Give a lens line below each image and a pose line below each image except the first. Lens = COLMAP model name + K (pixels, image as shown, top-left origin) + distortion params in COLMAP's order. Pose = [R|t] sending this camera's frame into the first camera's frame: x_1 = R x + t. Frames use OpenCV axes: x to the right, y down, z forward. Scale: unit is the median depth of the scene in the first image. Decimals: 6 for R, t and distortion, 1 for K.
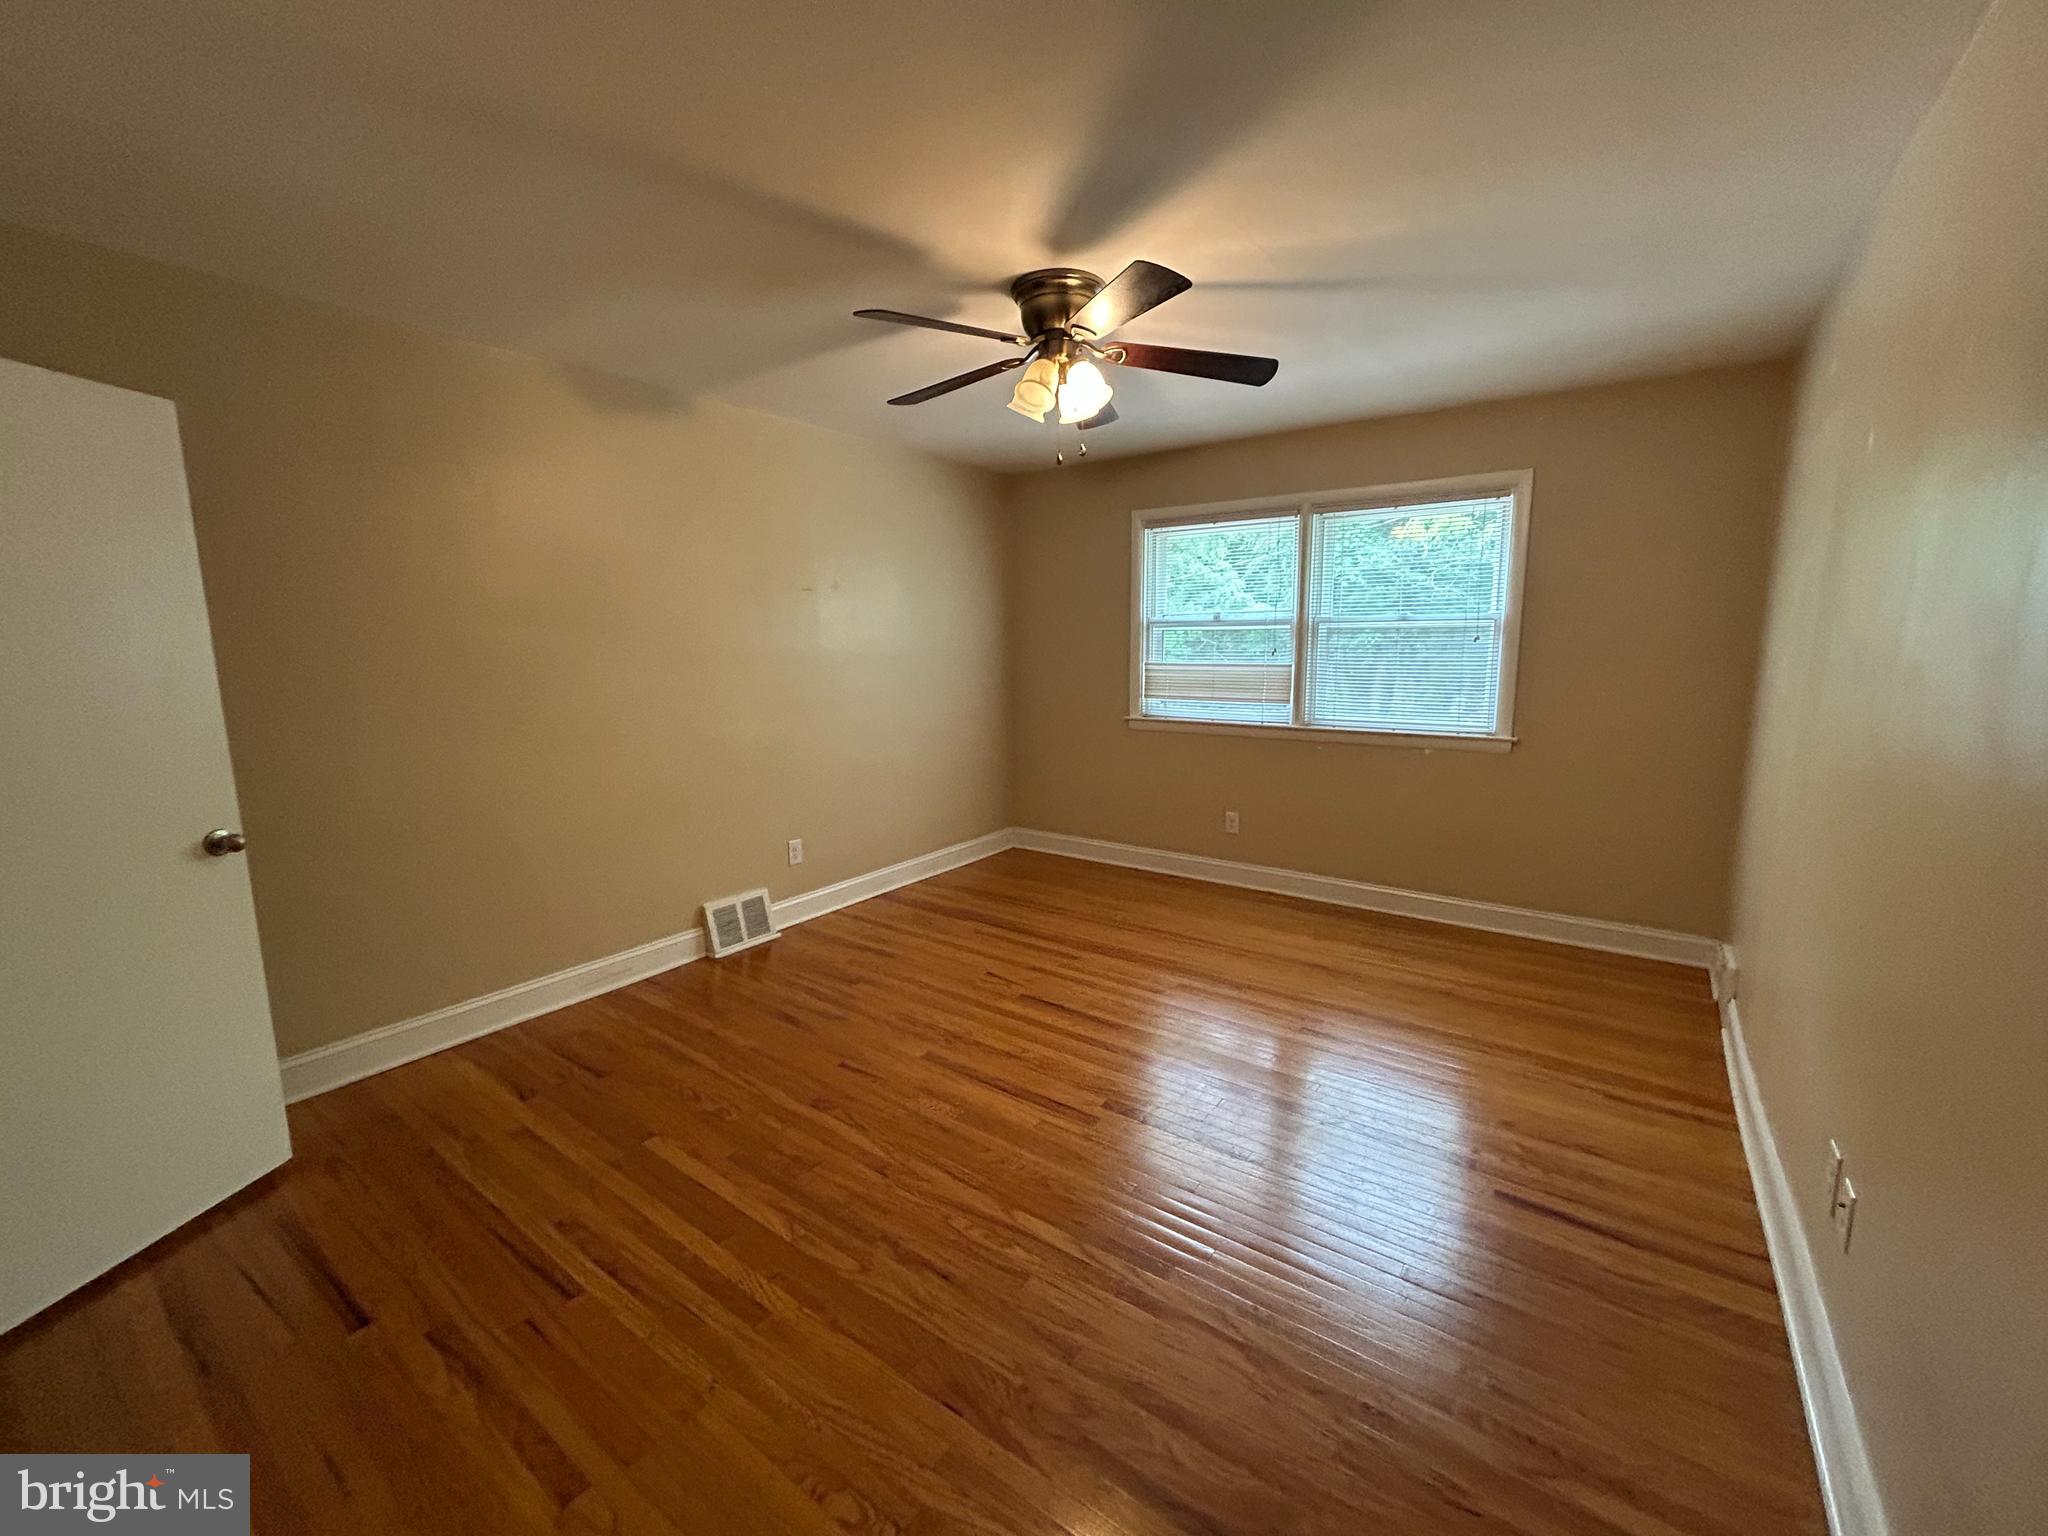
lens RADIAL K [[823.0, 0, 1024.0], [0, 823.0, 768.0], [0, 0, 1]] dist [-0.019358, 0.000103]
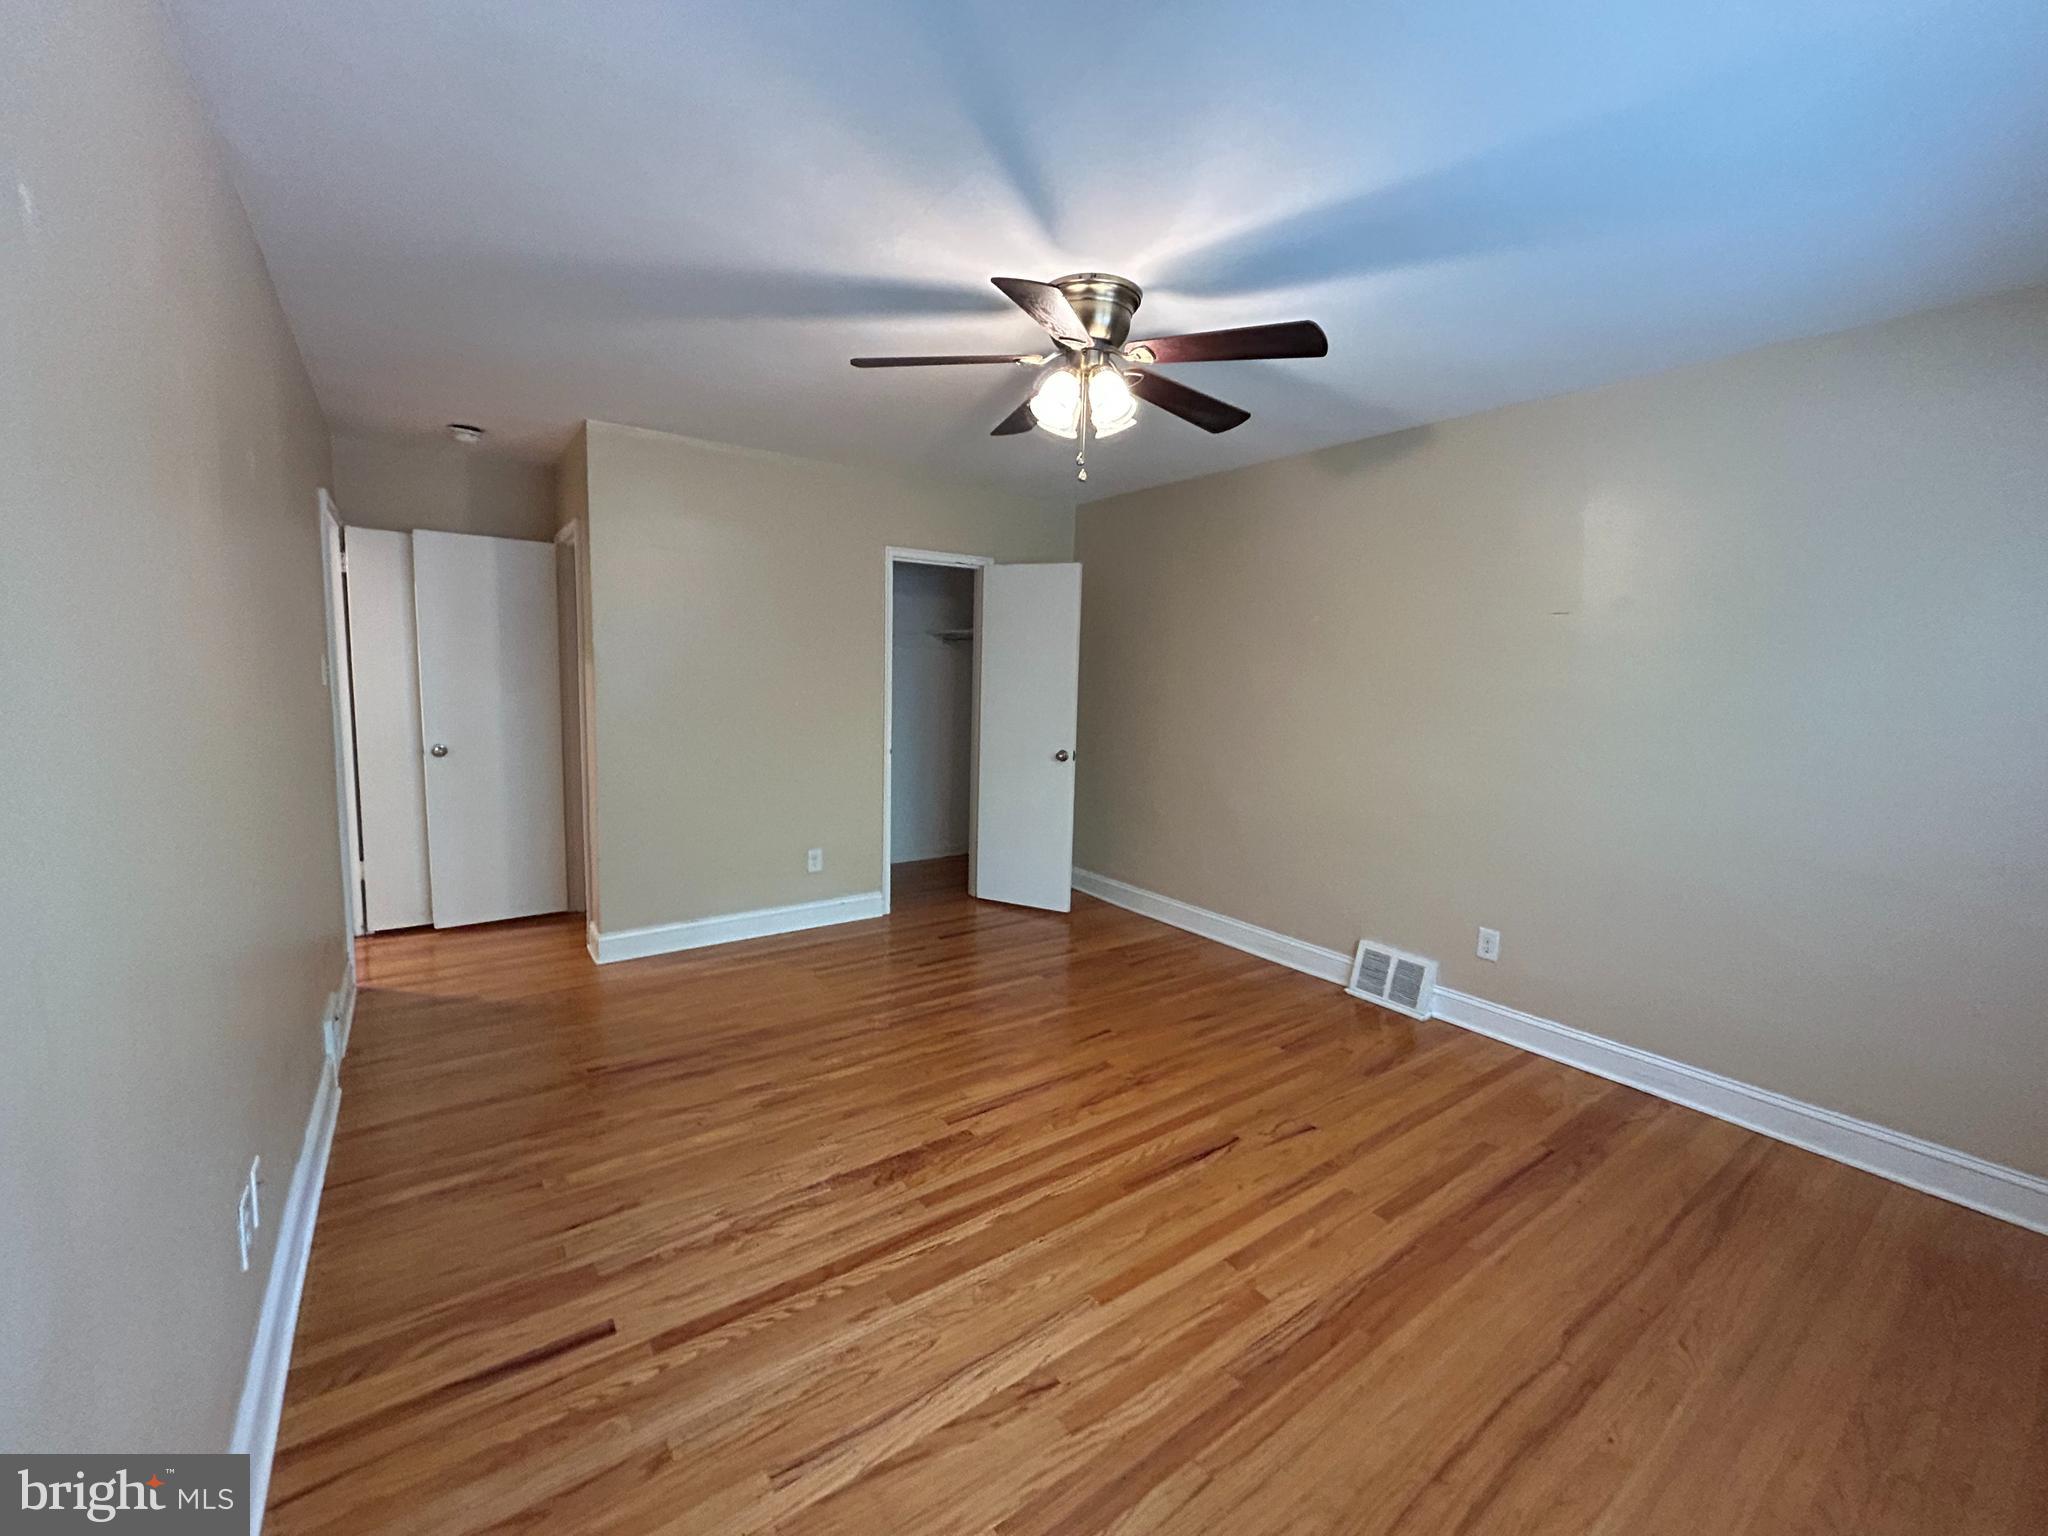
lens RADIAL K [[827.6, 0, 1020.9], [0, 827.6, 763.4], [0, 0, 1]] dist [-0.003713, 0.003939]
pose [[-0.308593, 0.110788, -0.944720, 0.694650], [-0.172036, 0.970314, 0.169985, -0.146746], [0.935507, 0.214982, -0.280372, 0.883275]]
